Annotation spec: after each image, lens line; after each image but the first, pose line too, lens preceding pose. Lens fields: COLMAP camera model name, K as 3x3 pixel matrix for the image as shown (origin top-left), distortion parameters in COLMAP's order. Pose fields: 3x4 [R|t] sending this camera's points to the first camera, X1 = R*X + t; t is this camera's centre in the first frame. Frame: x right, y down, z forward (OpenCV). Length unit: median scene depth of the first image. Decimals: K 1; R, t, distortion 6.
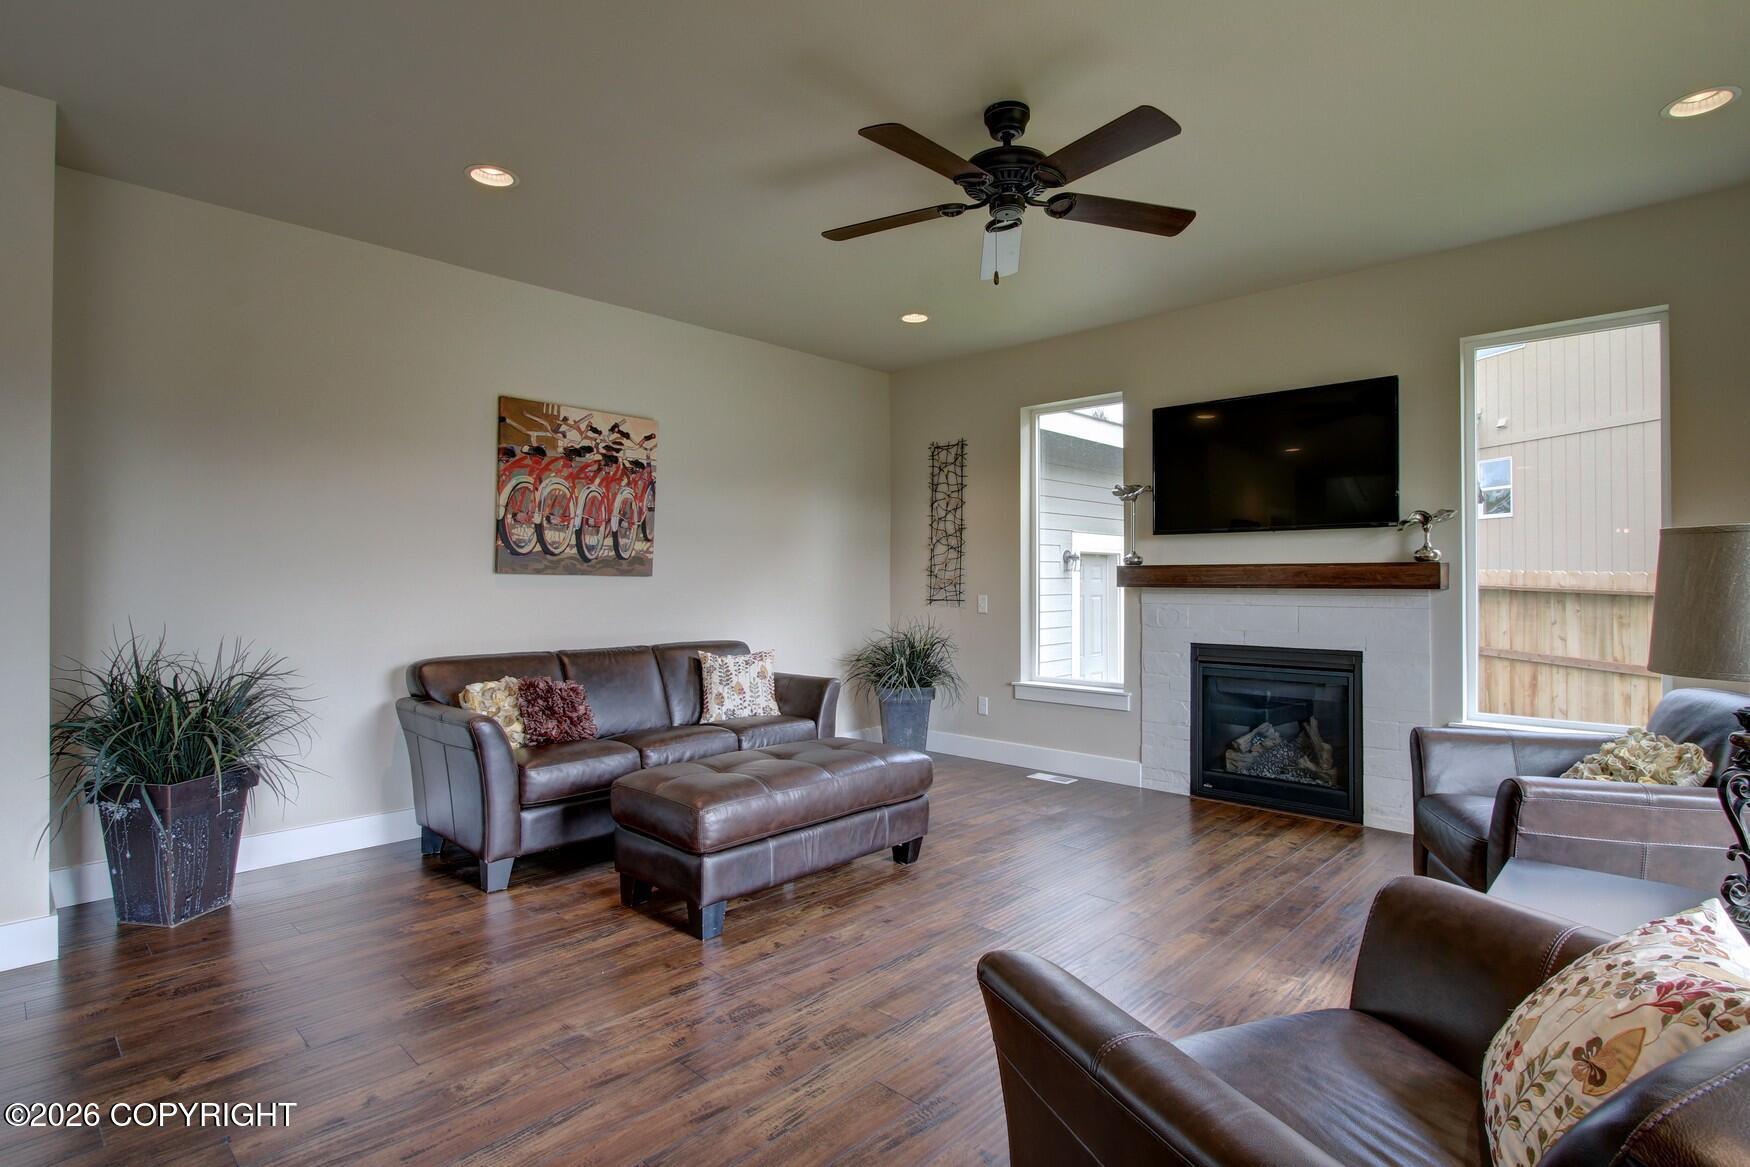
lens RADIAL K [[880.4, 0, 884.9], [0, 880.4, 564.1], [0, 0, 1]] dist [-0.014794, -0.000291]
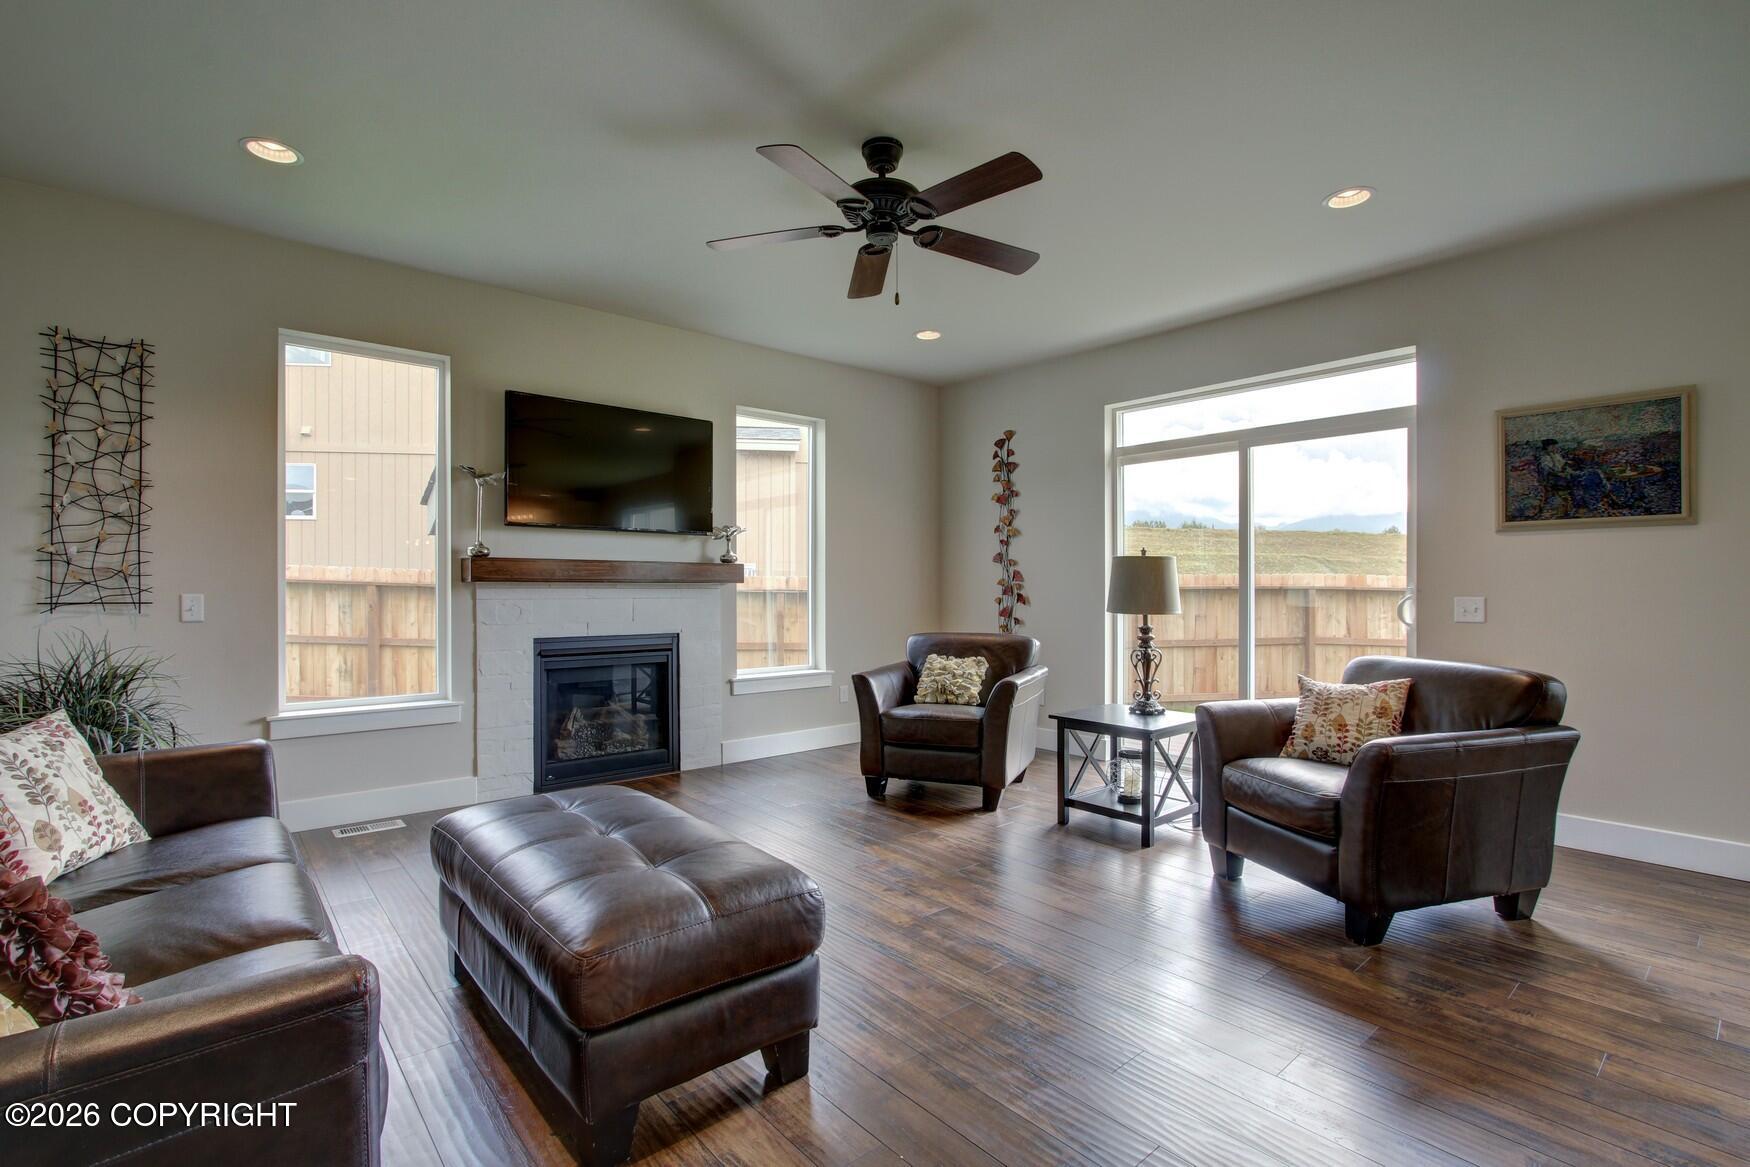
lens RADIAL K [[807.8, 0, 843.0], [0, 807.8, 590.5], [0, 0, 1]] dist [-0.017670, 0.000174]
pose [[0.129685, -0.006373, 0.991535, -0.517328], [-0.023531, 0.999678, 0.009503, 0.020320], [-0.991276, -0.024564, 0.129493, 0.564400]]
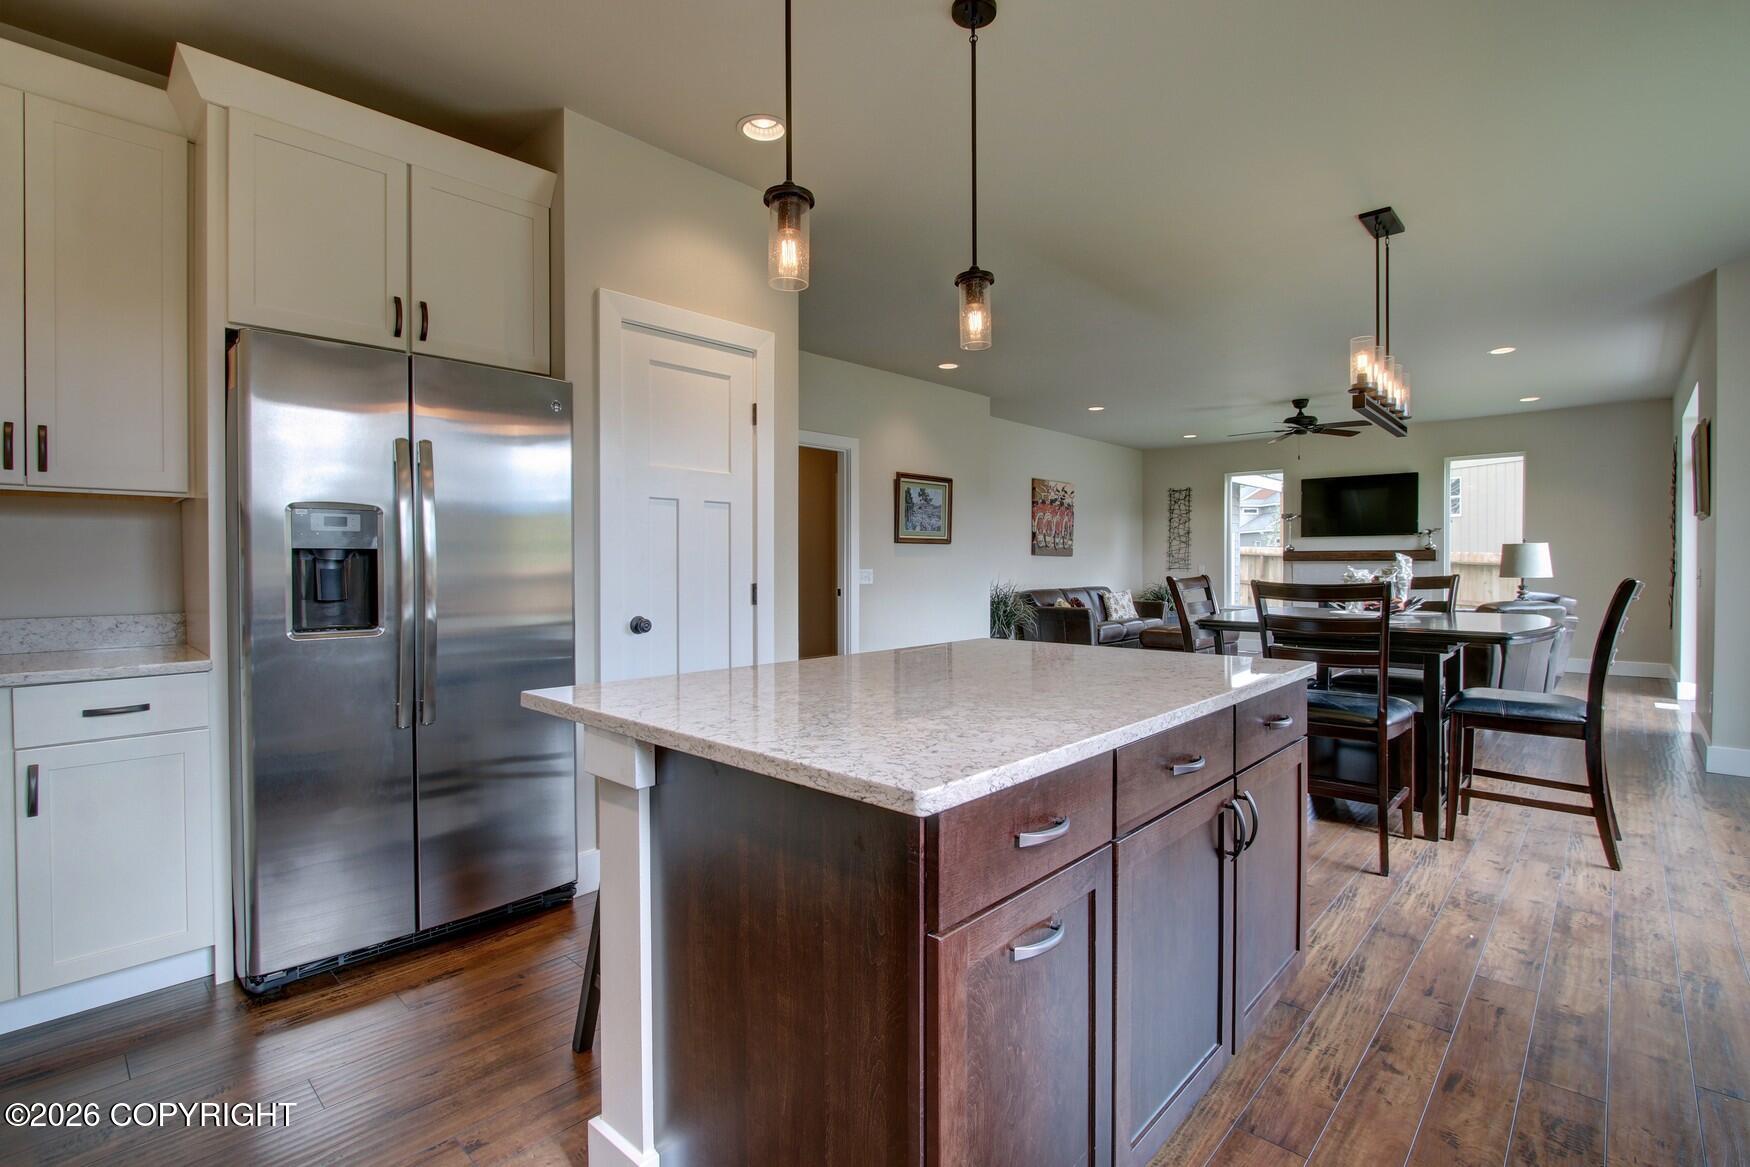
lens RADIAL K [[793.6, 0, 913.5], [0, 793.6, 564.0], [0, 0, 1]] dist [-0.000755, 0.000135]
pose [[0.999738, -0.002604, 0.022749, -0.742162], [0.002133, 0.999784, 0.020675, -0.009446], [-0.022798, -0.020621, 0.999527, -1.005444]]
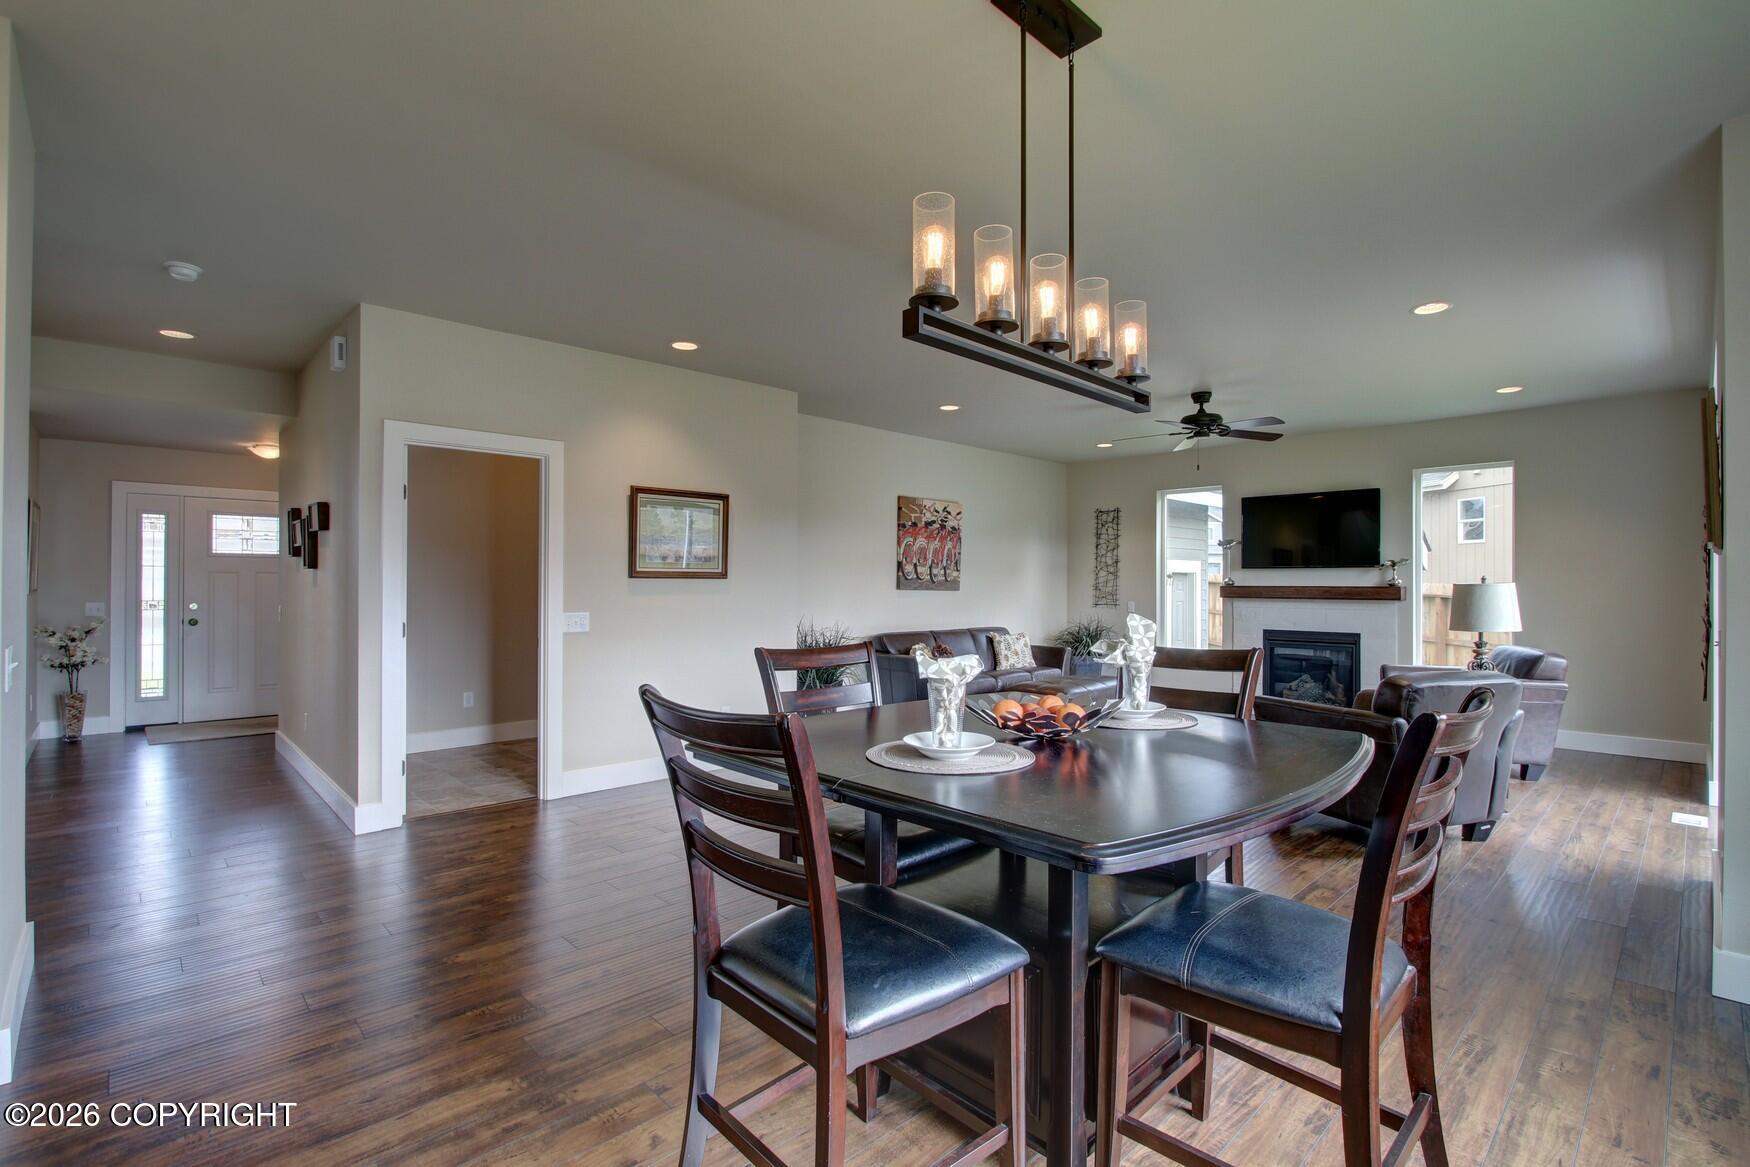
lens RADIAL K [[801.7, 0, 904.7], [0, 801.7, 575.9], [0, 0, 1]] dist [0.000620, 0.000959]
pose [[0.999531, 0.003091, -0.030463, -0.345360], [-0.002894, 0.999975, 0.006507, -0.028026], [0.030483, -0.006416, 0.999515, -0.679370]]
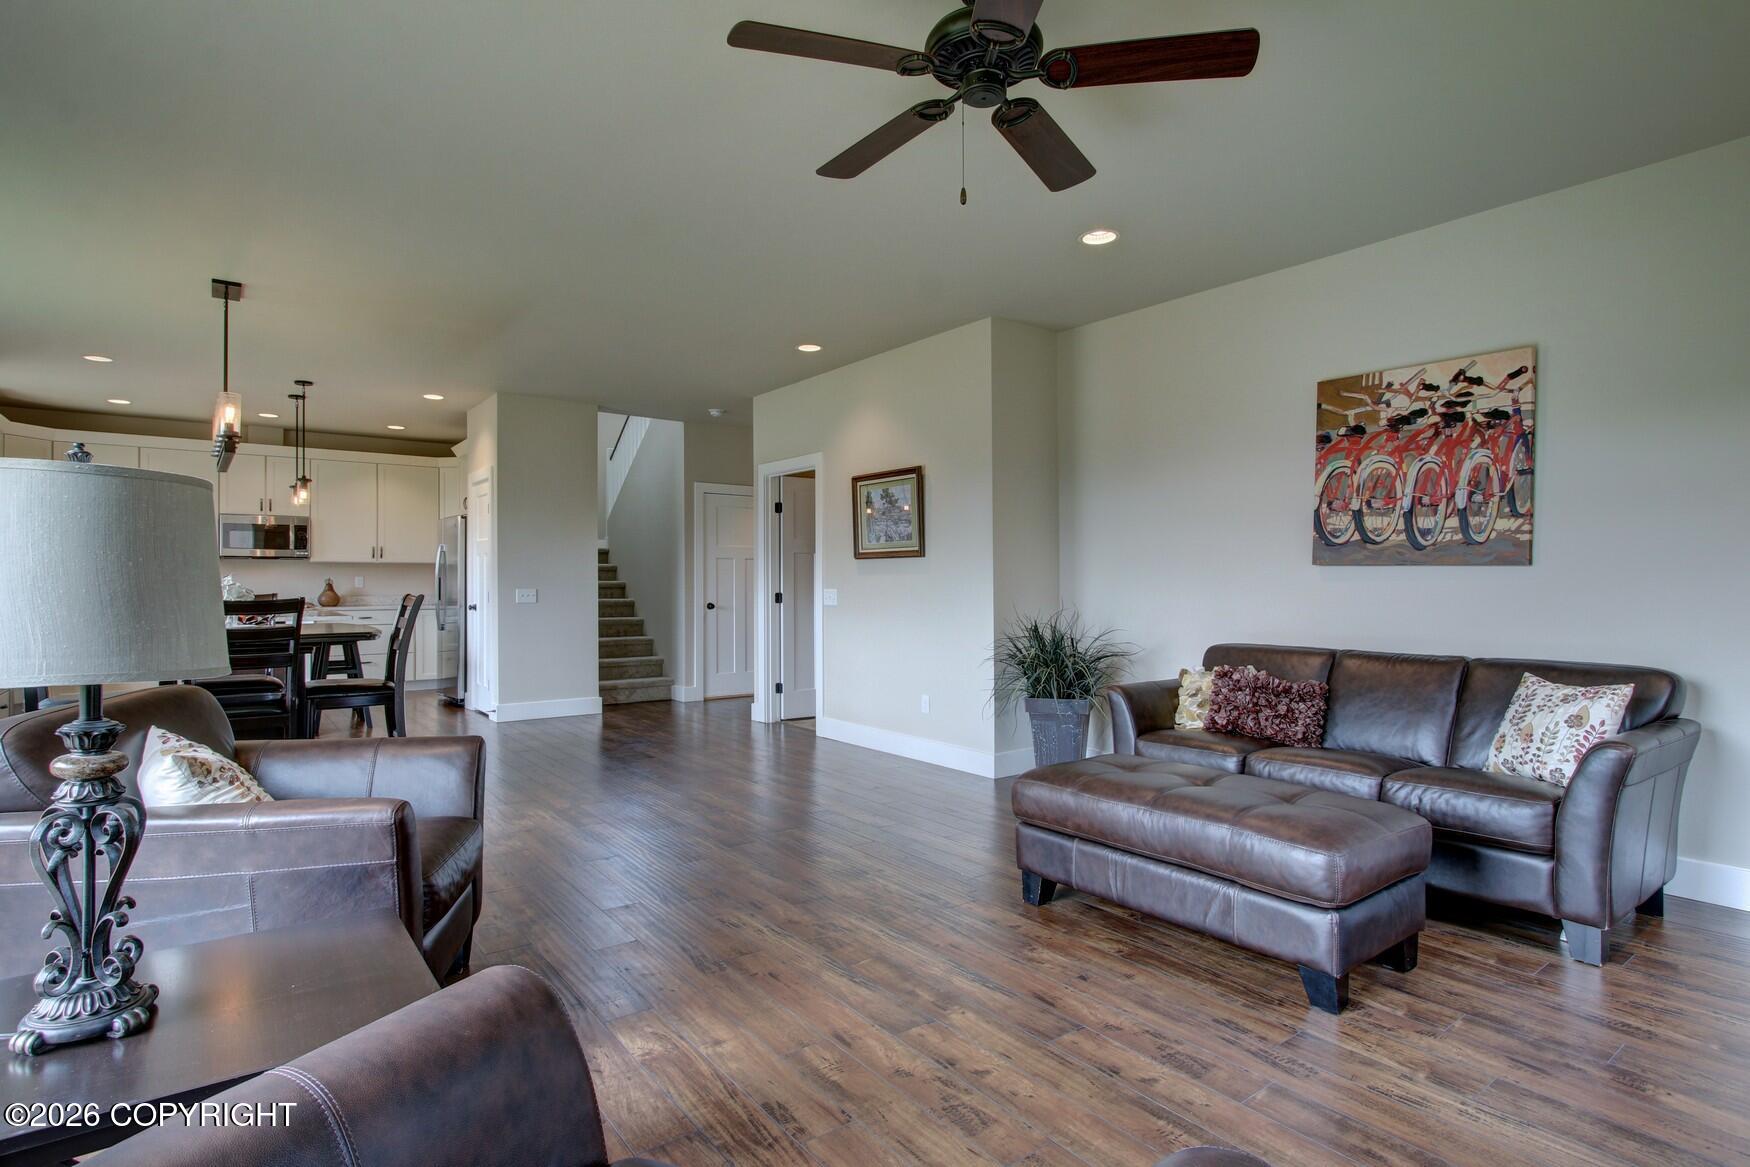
lens RADIAL K [[911.5, 0, 873.3], [0, 911.5, 576.0], [0, 0, 1]] dist [-0.013656, 0.002092]
pose [[-0.180547, -0.004171, -0.983557, 0.588292], [0.020143, 0.999766, -0.007937, 0.018819], [0.983360, -0.021245, -0.180421, 0.641118]]
